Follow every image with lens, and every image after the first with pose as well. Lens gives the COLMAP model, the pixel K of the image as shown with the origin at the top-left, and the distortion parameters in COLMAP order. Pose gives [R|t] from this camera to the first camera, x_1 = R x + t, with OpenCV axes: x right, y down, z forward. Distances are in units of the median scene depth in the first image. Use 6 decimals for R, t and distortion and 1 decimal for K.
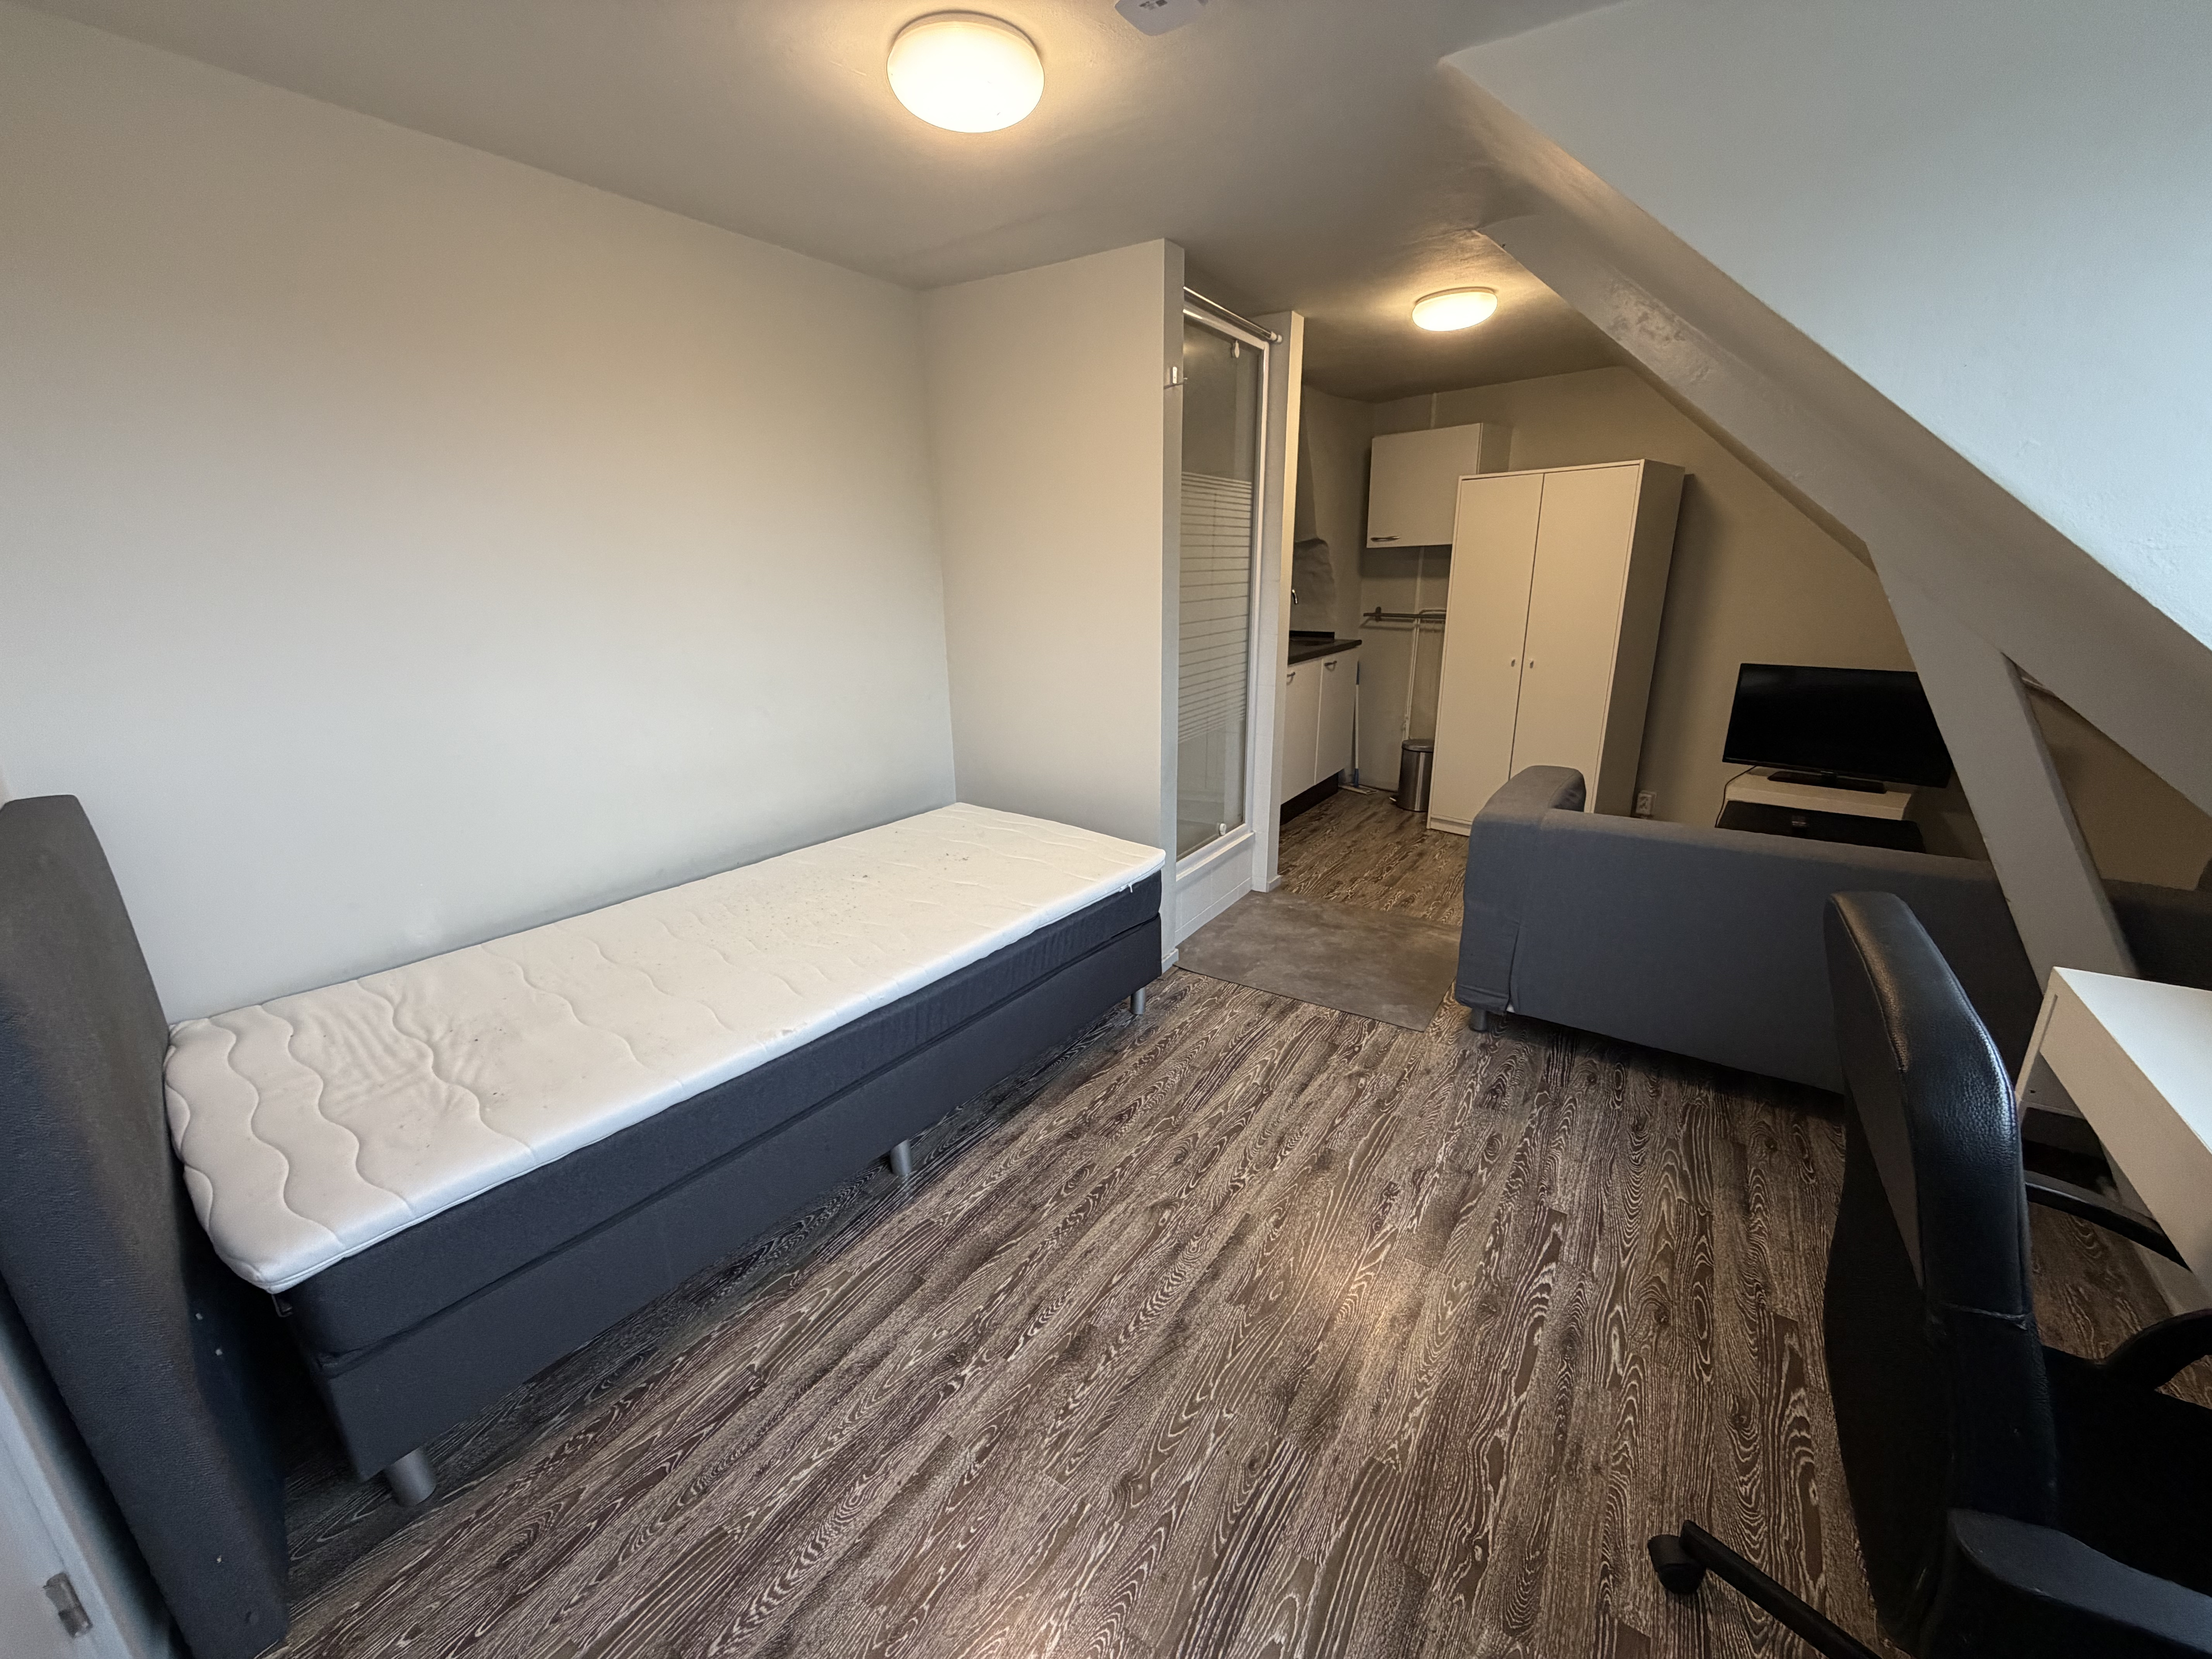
lens RADIAL K [[883.1, 0, 1093.4], [0, 883.1, 829.5], [0, 0, 1]] dist [0.000376, -0.000154]
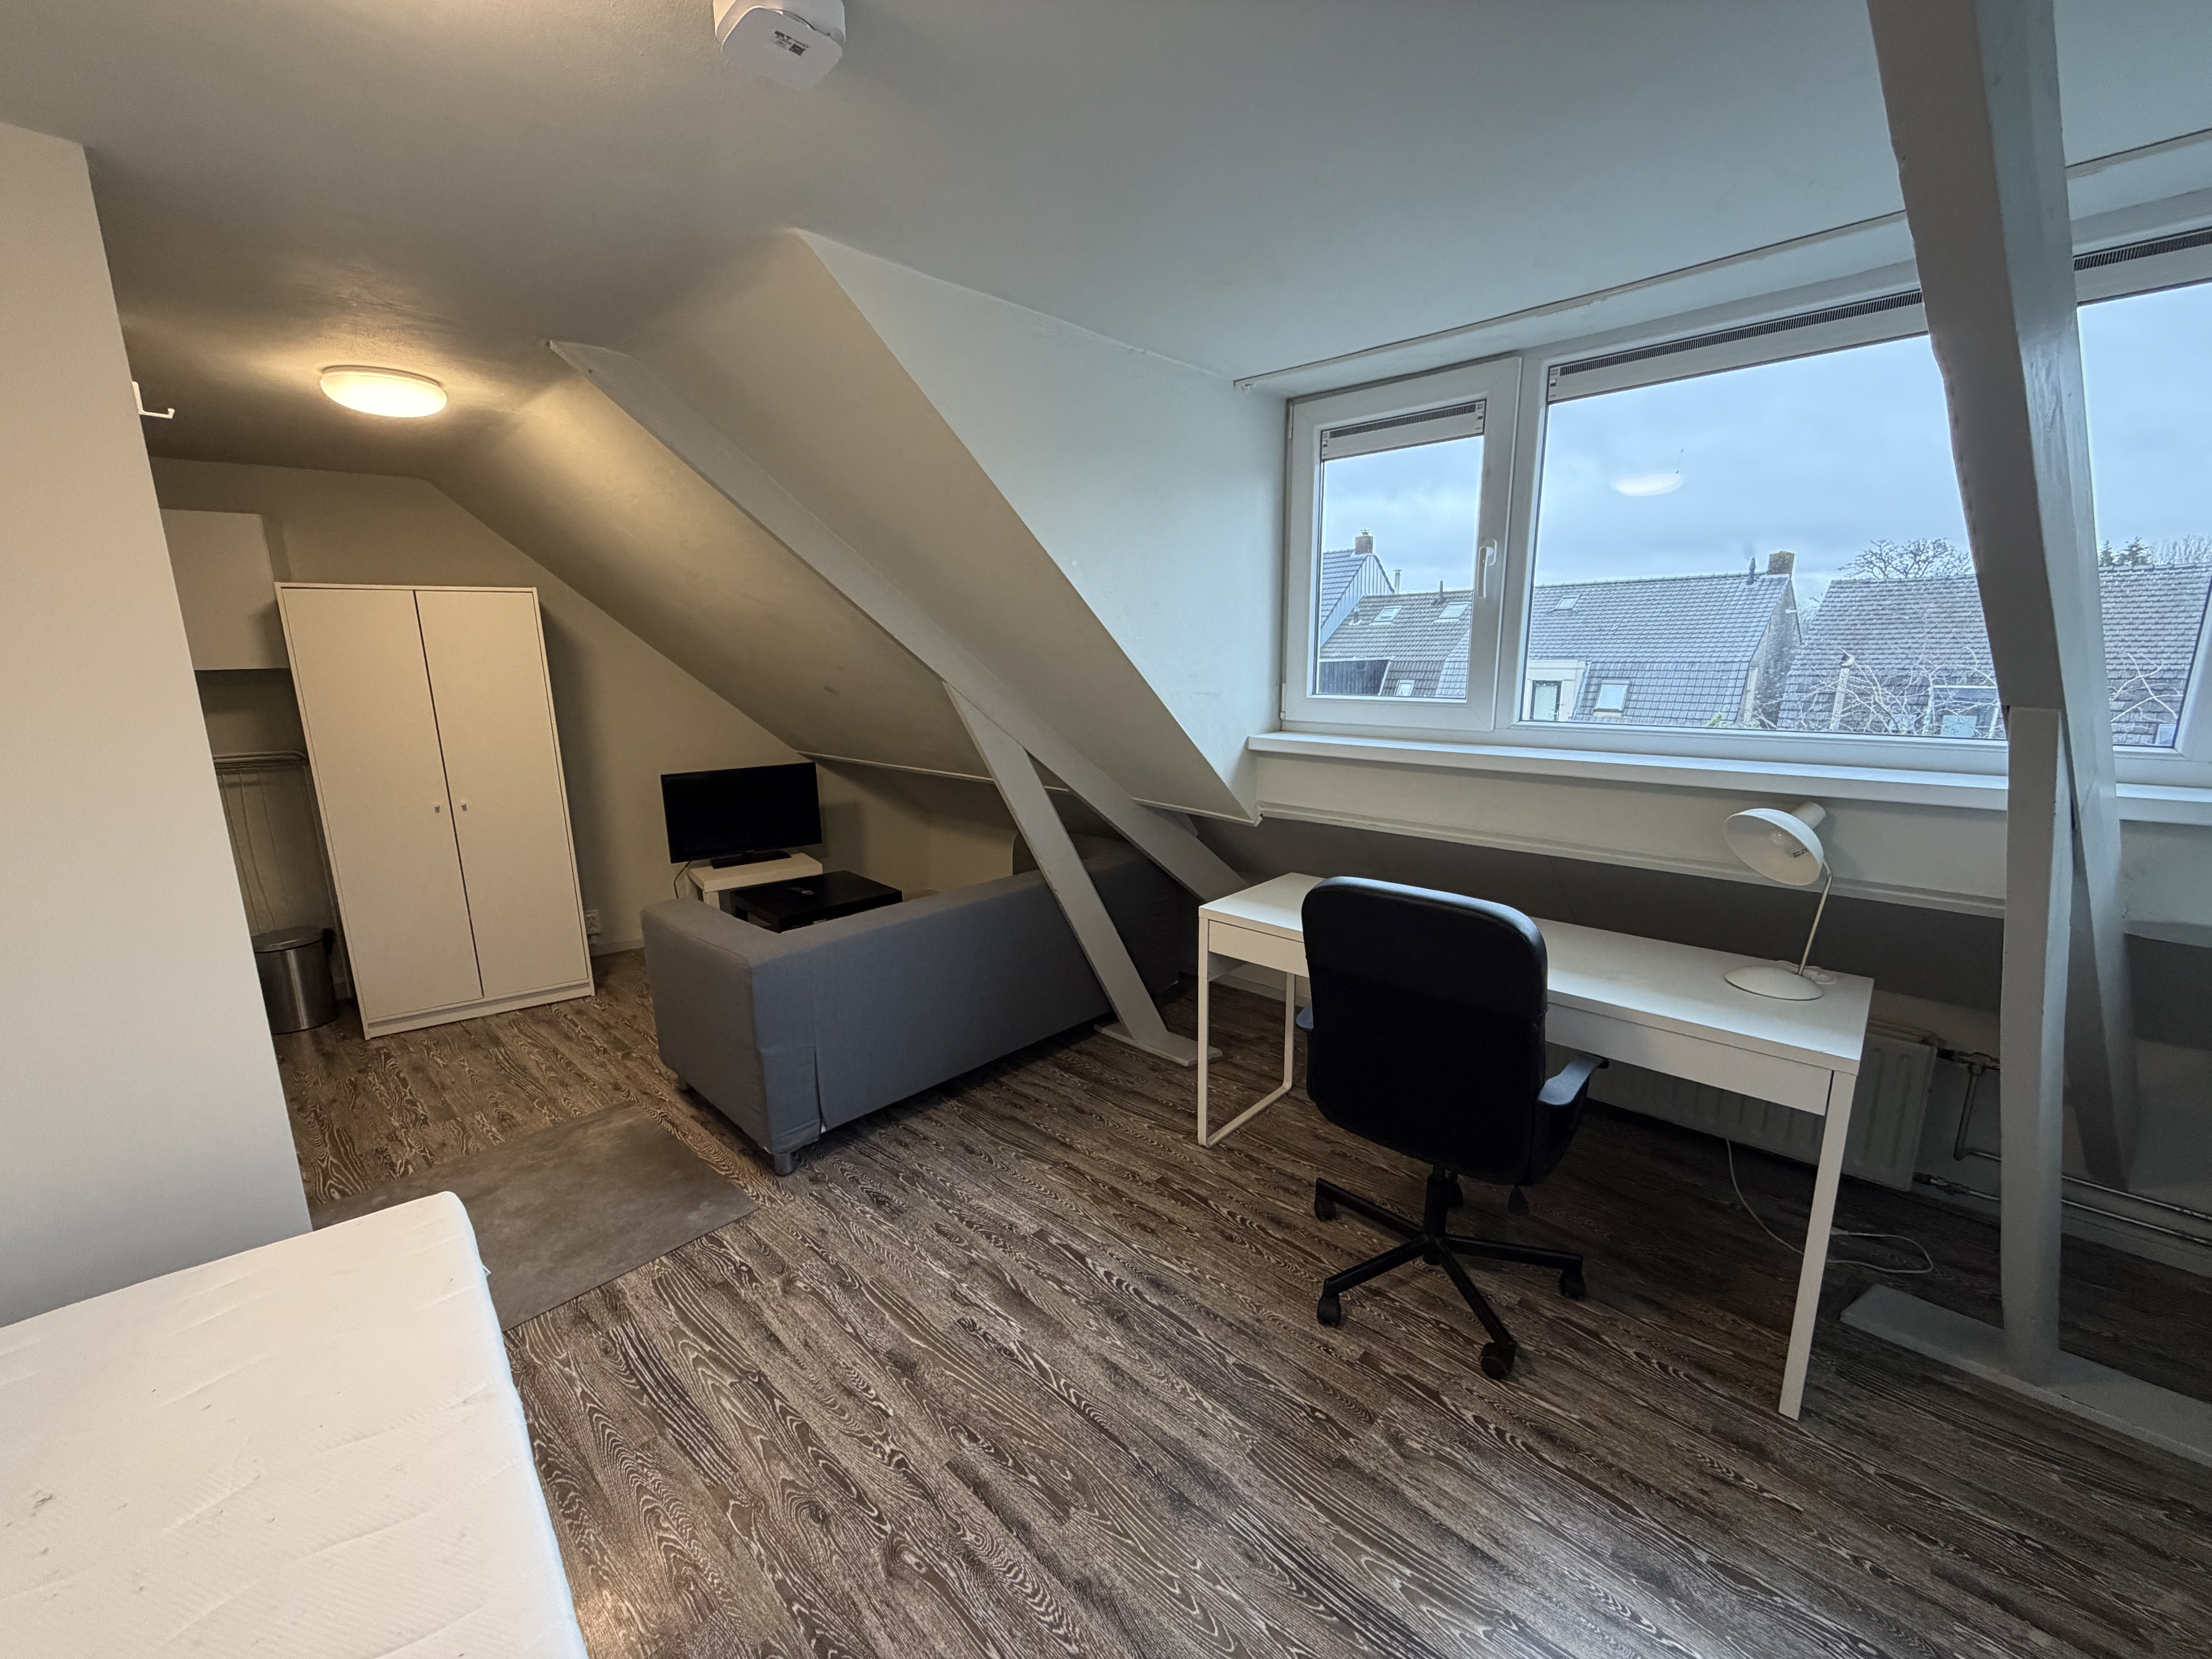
lens RADIAL K [[883.1, 0, 1100.2], [0, 883.1, 838.7], [0, 0, 1]] dist [0.000376, -0.000154]
pose [[0.163893, -0.195146, 0.966984, -0.502166], [0.290863, 0.946220, 0.141657, -0.211320], [-0.942623, 0.258043, 0.211840, 0.517083]]
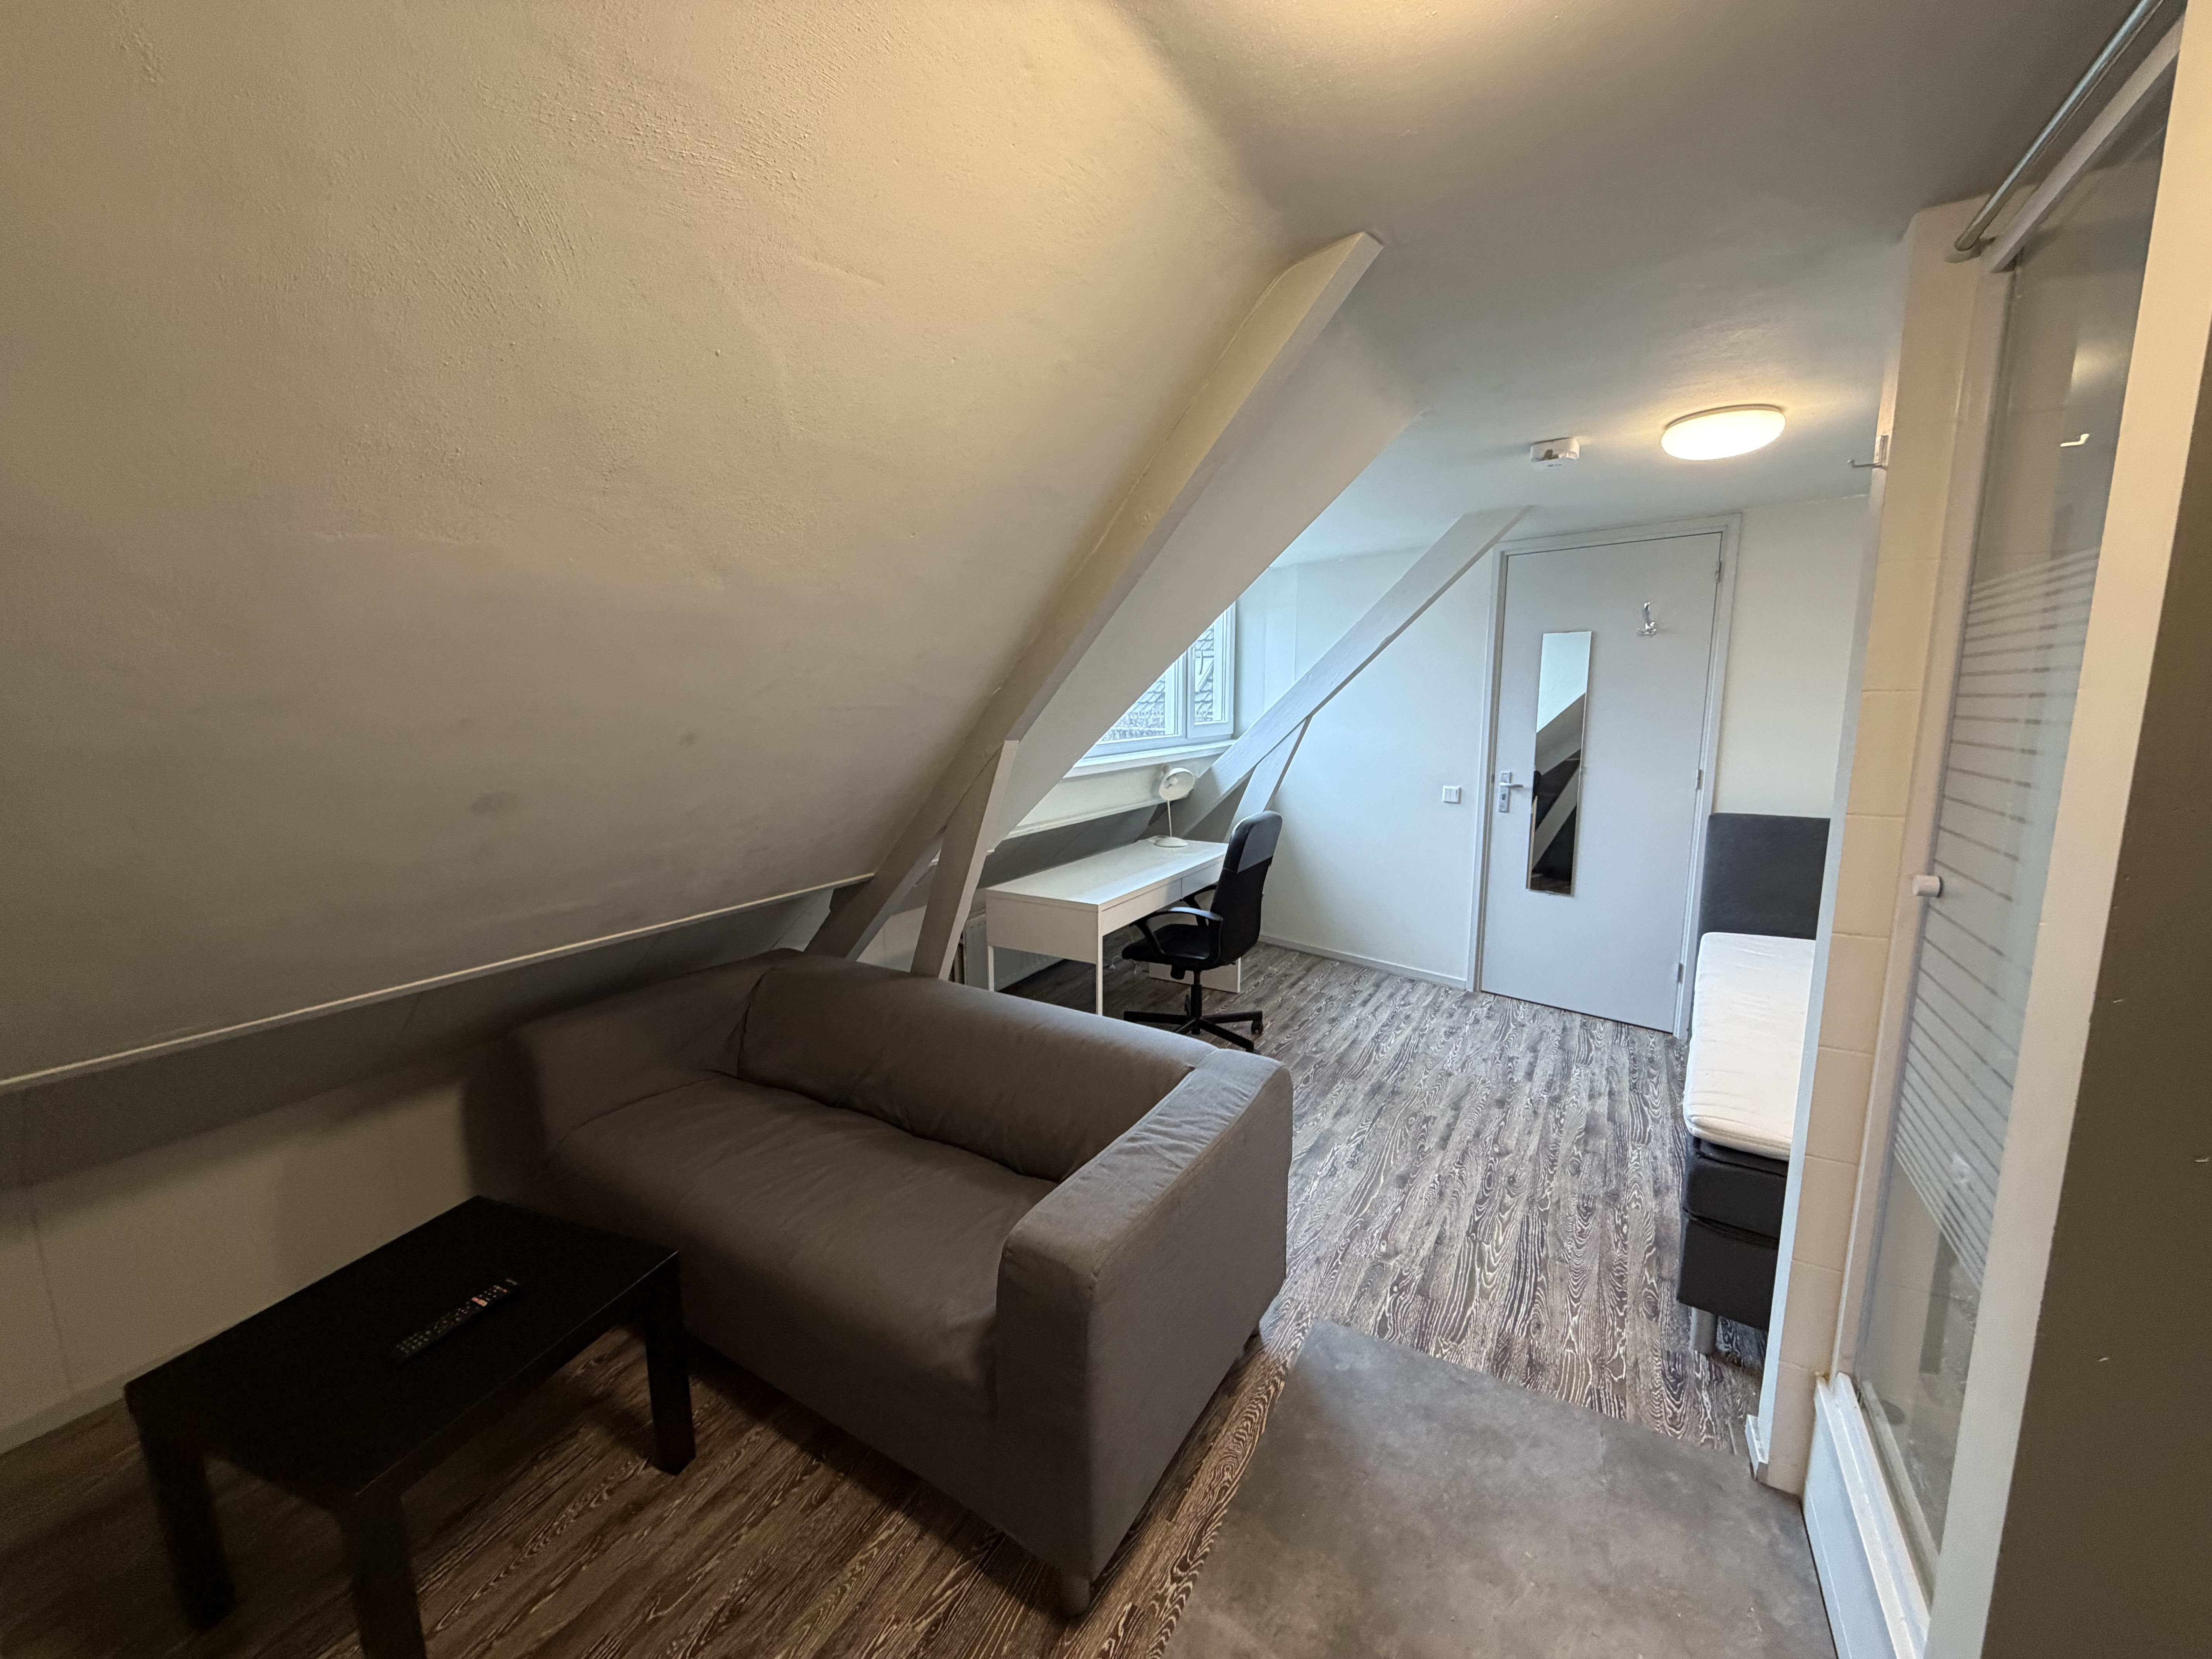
lens RADIAL K [[883.1, 0, 1112.8], [0, 883.1, 832.5], [0, 0, 1]] dist [0.000376, -0.000154]
pose [[-0.997338, 0.031852, -0.065588, 0.810867], [0.000679, 0.903552, 0.428478, -0.694451], [0.072911, 0.427293, -0.901169, 2.060772]]
